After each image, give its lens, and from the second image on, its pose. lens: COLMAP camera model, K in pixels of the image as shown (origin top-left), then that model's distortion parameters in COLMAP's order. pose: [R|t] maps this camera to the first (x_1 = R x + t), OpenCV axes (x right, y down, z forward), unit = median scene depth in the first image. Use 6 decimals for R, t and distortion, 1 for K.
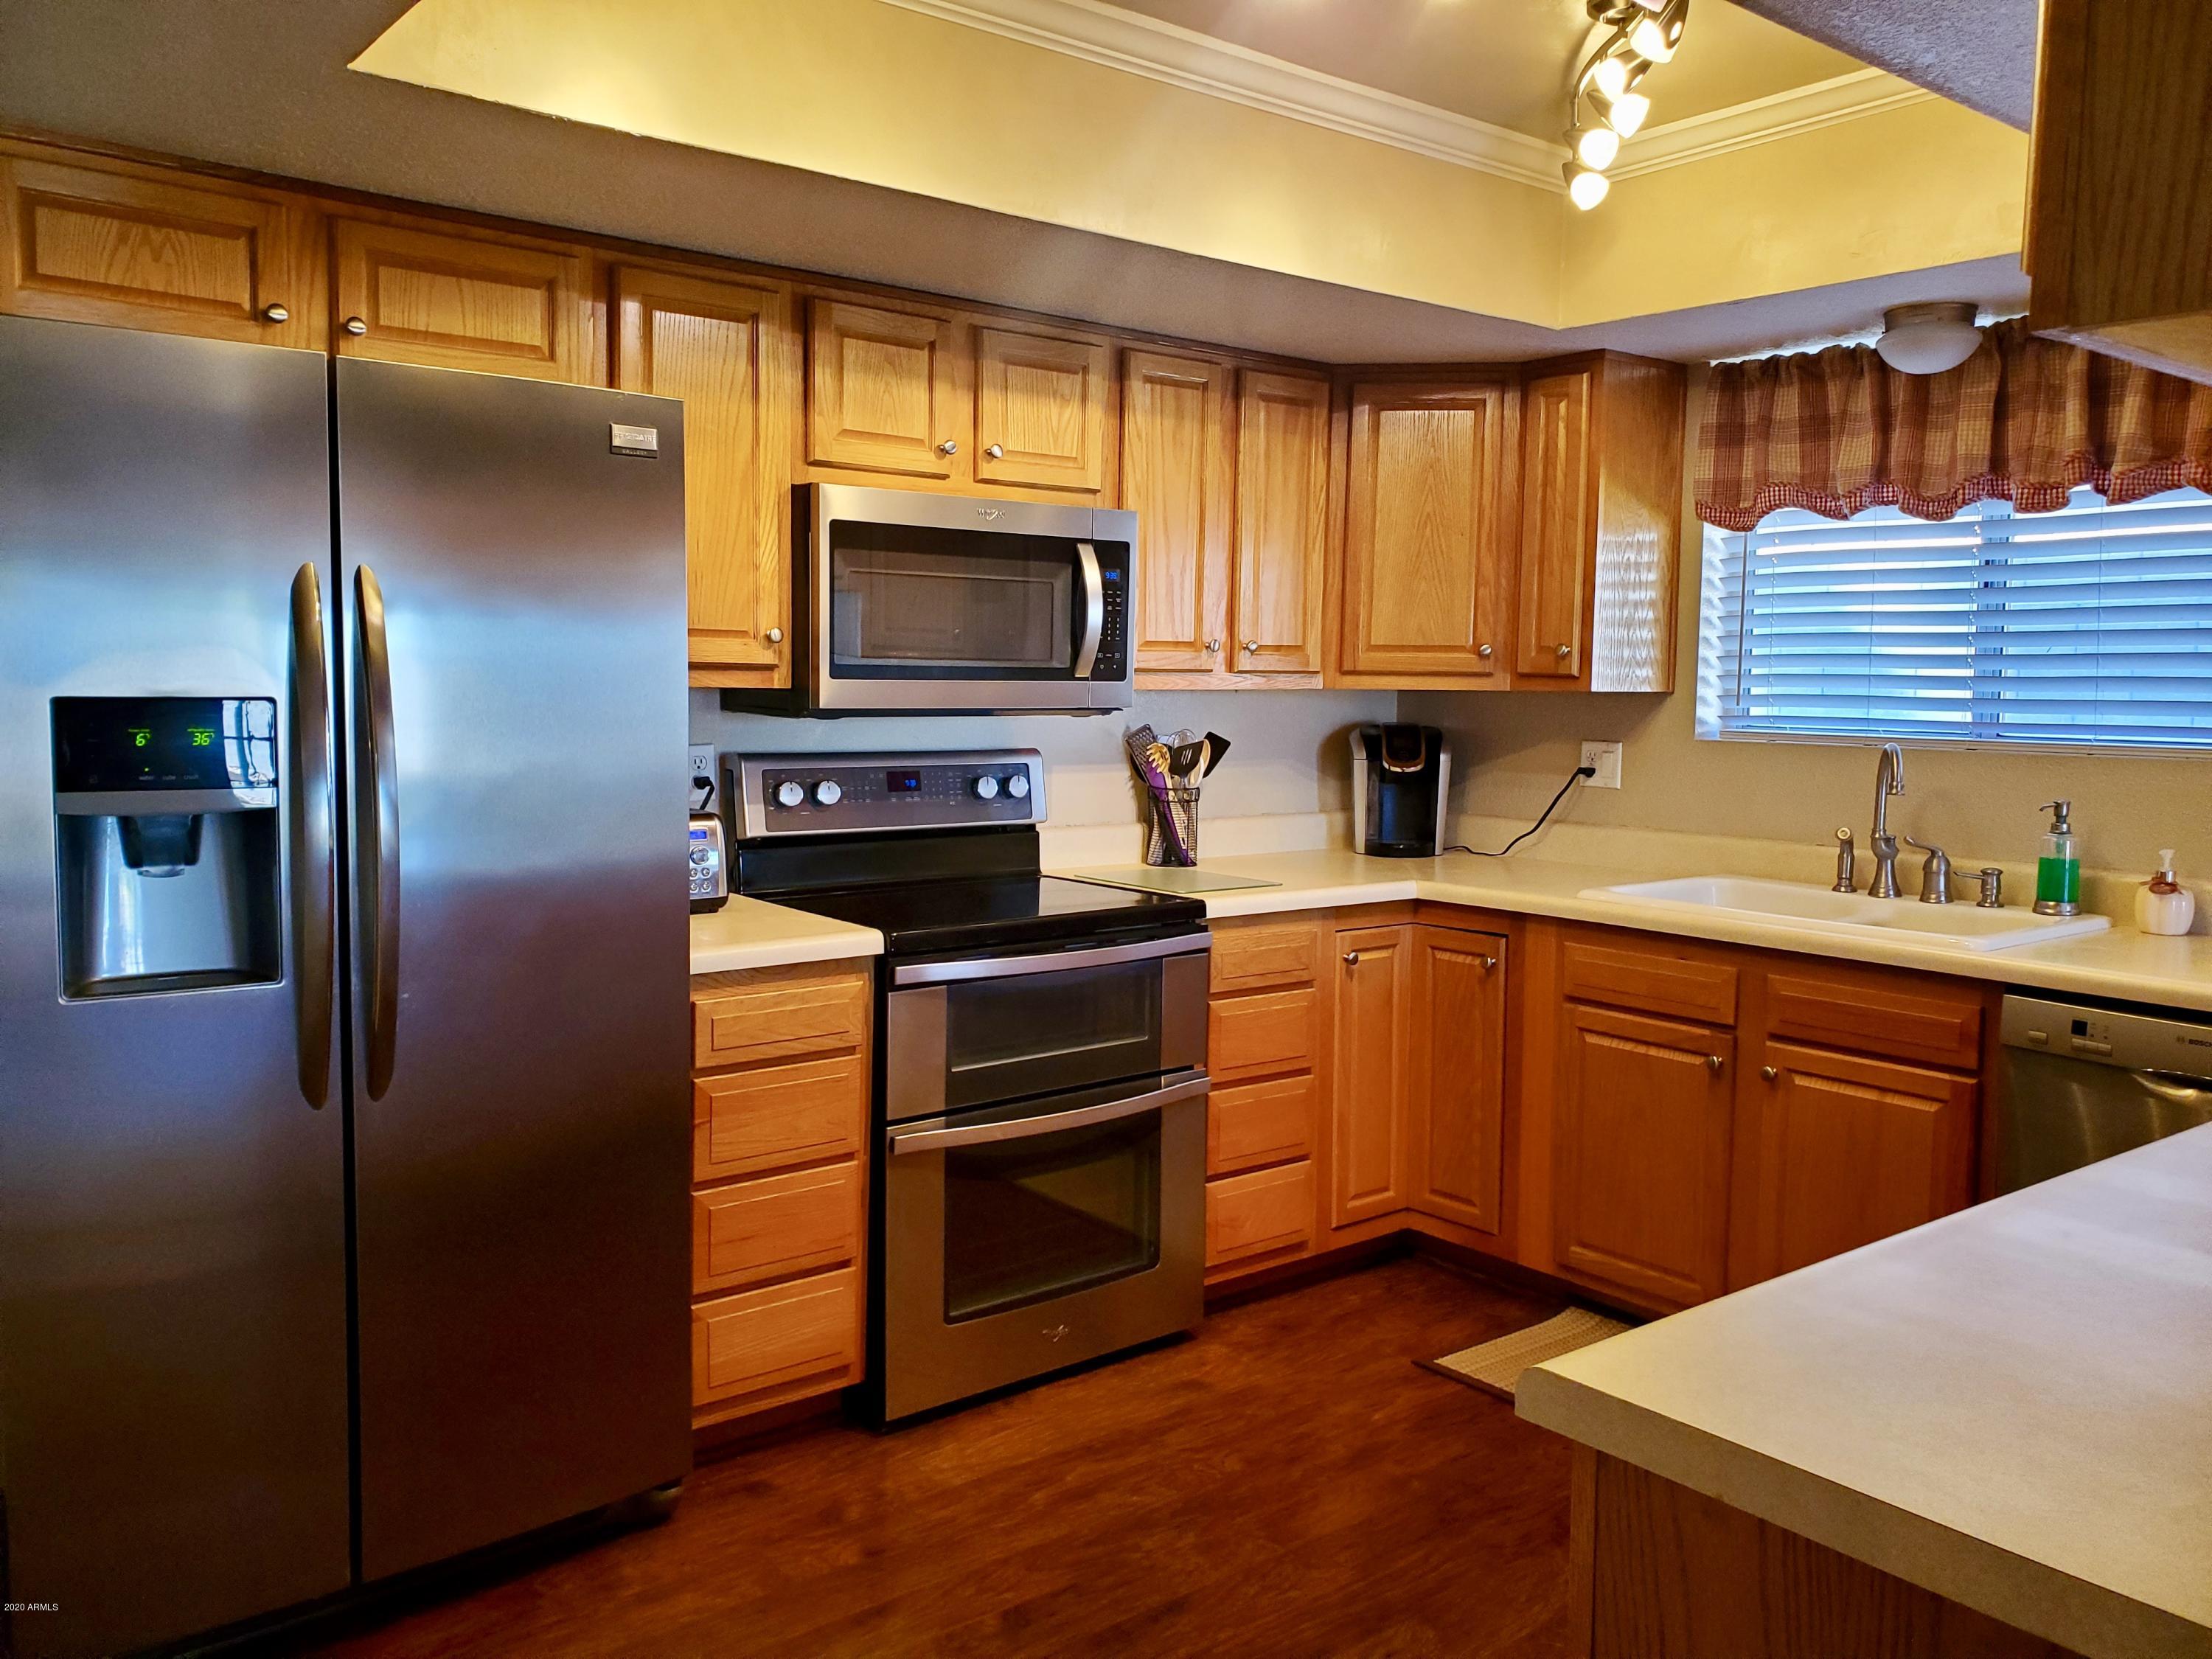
lens RADIAL K [[1735.1, 0, 1094.5], [0, 1735.1, 777.5], [0, 0, 1]] dist [0.051132, -0.063147]
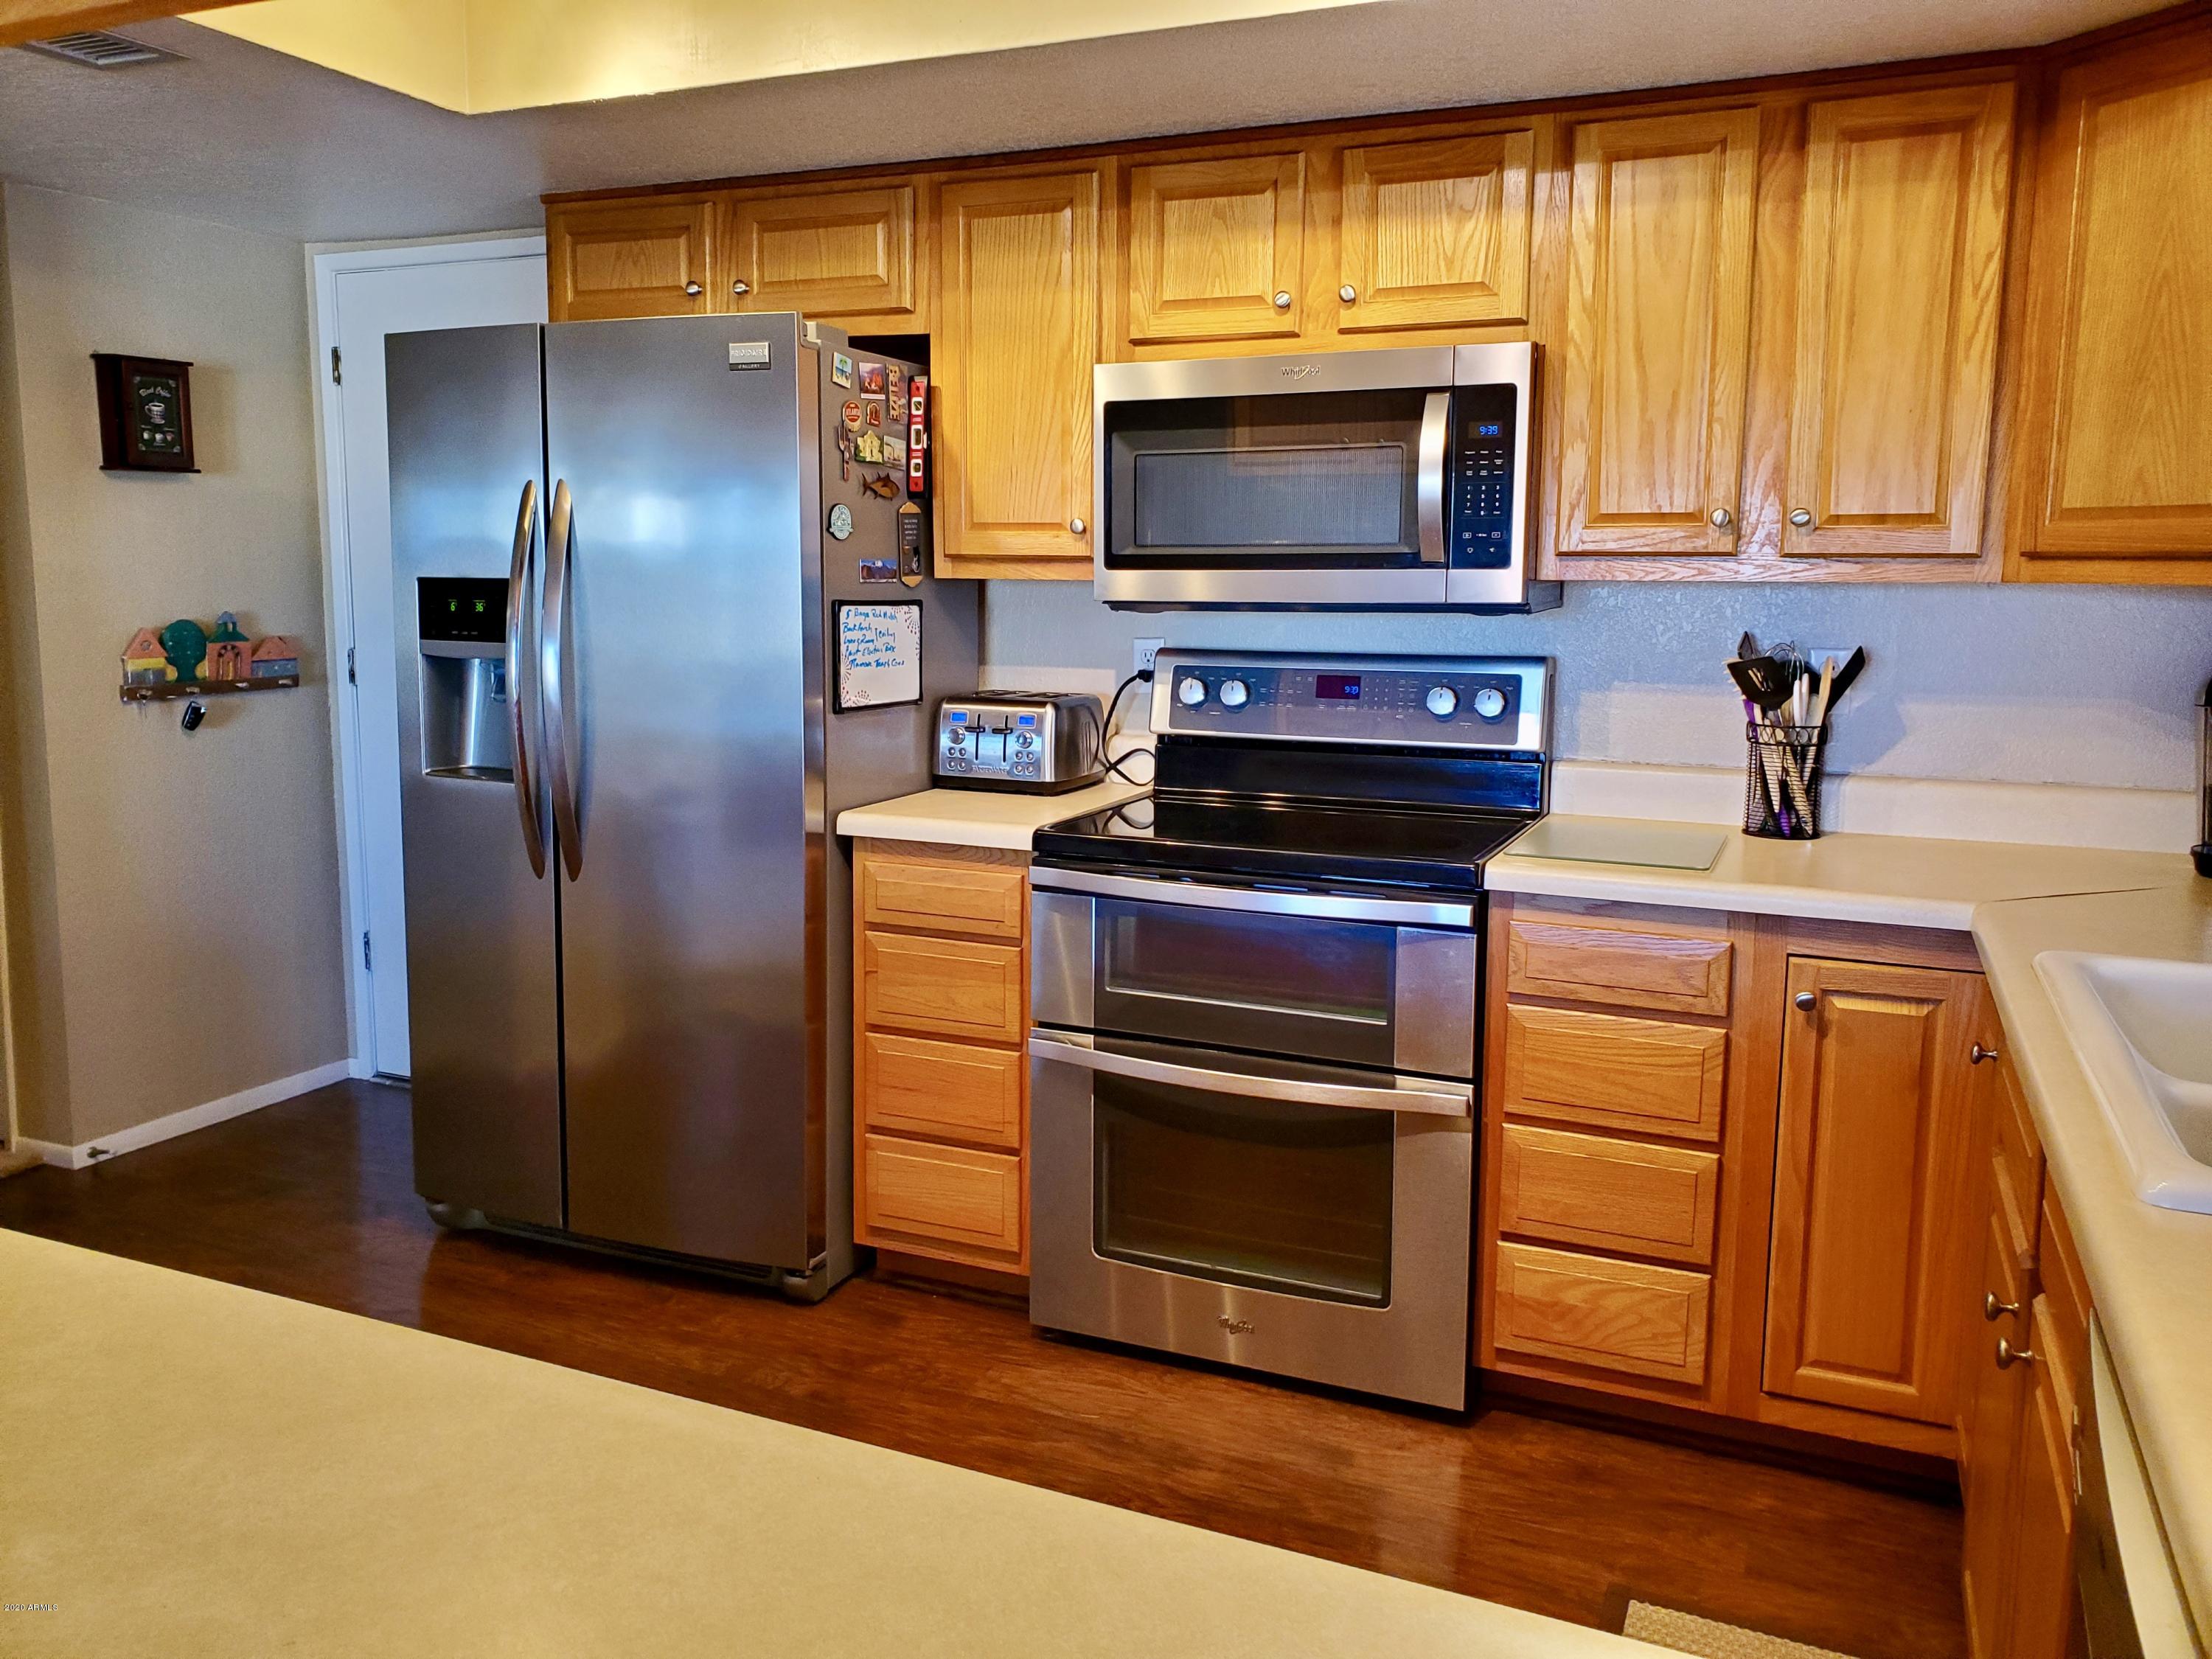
lens RADIAL K [[1735.1, 0, 1094.5], [0, 1735.1, 777.5], [0, 0, 1]] dist [0.051132, -0.063147]
pose [[0.458771, 0.095171, -0.883443, 0.627716], [-0.055237, 0.995379, 0.078545, -0.014830], [0.886836, 0.012765, 0.461908, 0.488335]]
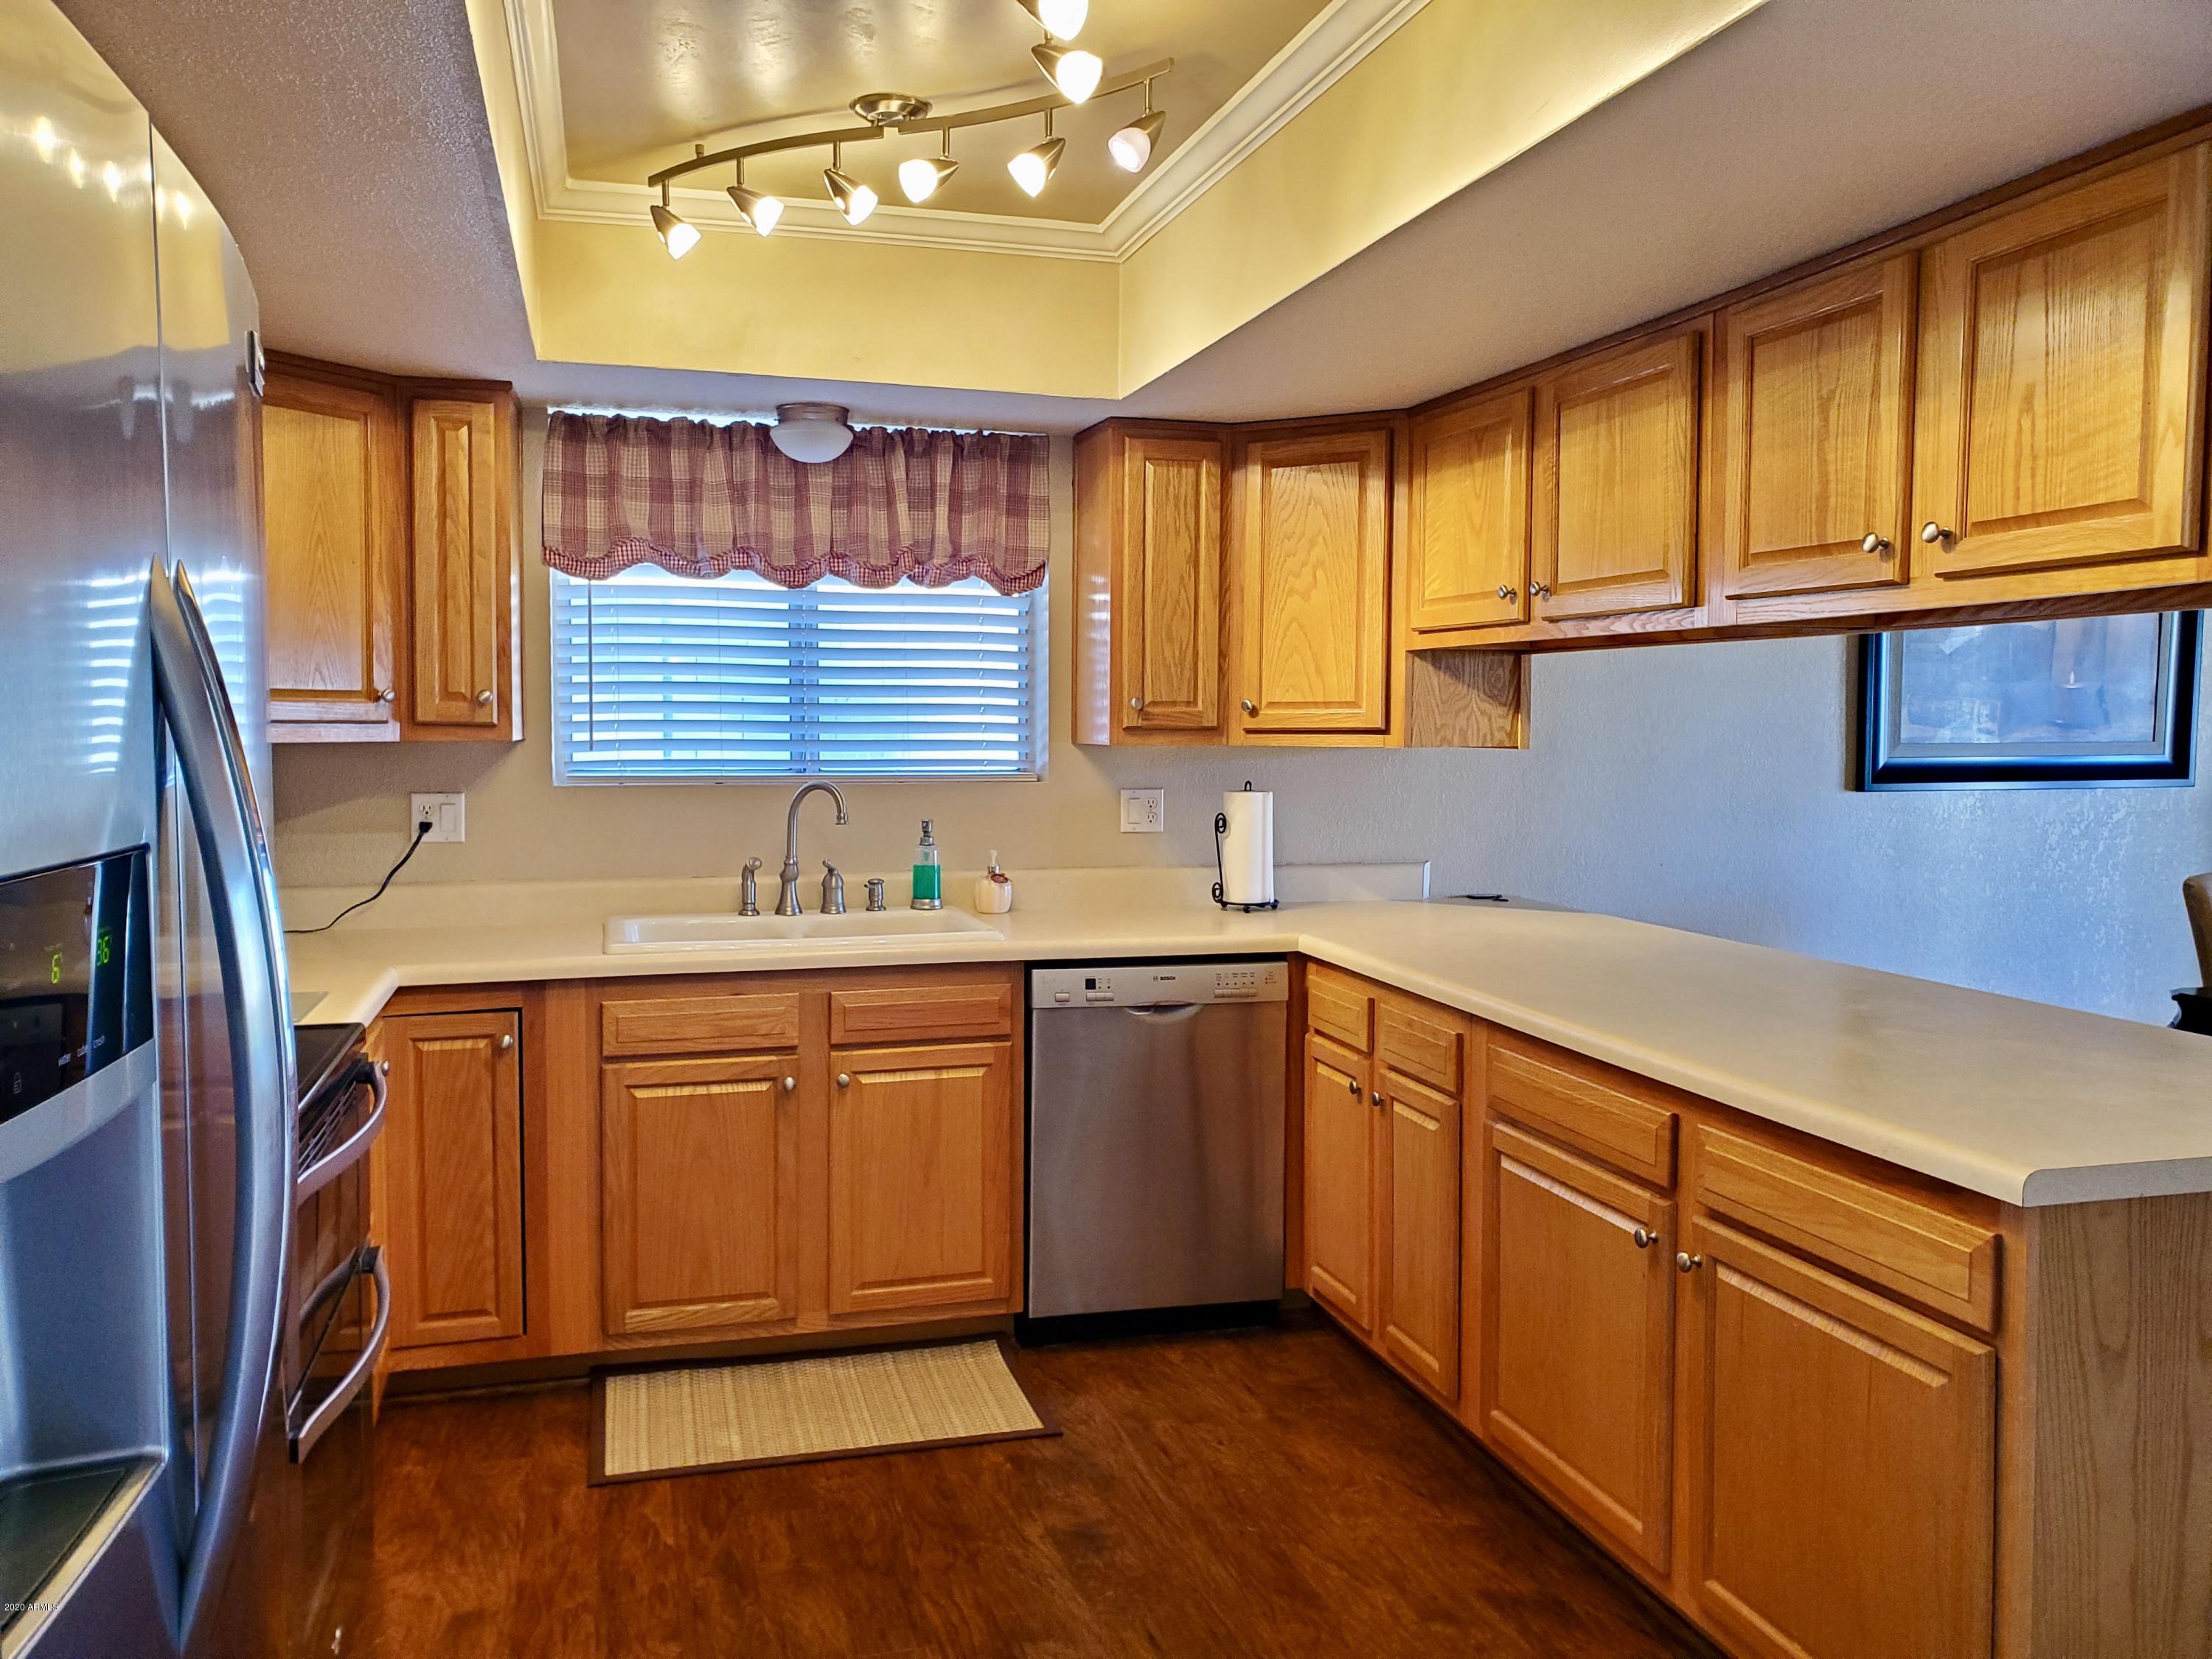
lens RADIAL K [[1701.4, 0, 1092.9], [0, 1701.4, 793.7], [0, 0, 1]] dist [0.091479, -0.179945]
pose [[0.385869, -0.052966, 0.921032, -0.497396], [0.057597, 0.997786, 0.033250, -0.036498], [-0.920754, 0.040219, 0.388066, 0.381972]]
